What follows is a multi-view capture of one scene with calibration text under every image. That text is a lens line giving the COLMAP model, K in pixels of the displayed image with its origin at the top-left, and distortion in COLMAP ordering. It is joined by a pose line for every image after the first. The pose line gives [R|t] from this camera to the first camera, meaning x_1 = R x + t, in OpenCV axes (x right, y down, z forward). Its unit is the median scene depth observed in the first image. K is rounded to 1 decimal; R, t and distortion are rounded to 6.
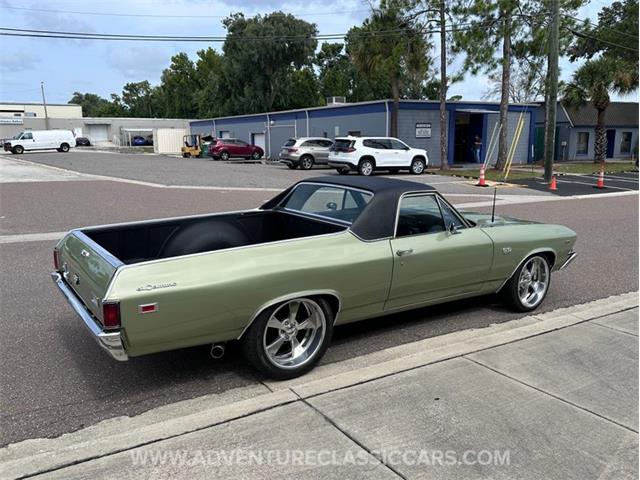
lens RADIAL K [[538.5, 0, 325.5], [0, 538.5, 236.7], [0, 0, 1]] dist [0.096690, -0.161205]
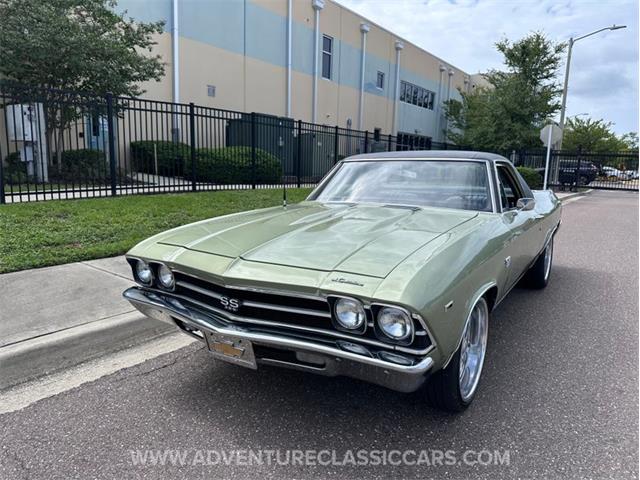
lens RADIAL K [[456.8, 0, 317.2], [0, 456.8, 235.4], [0, 0, 1]] dist [0.019391, -0.036128]
pose [[-0.936082, 0.030265, -0.350477, 0.130220], [-0.085812, 0.946551, 0.310931, -0.050713], [0.341154, 0.321133, -0.883452, 0.421463]]
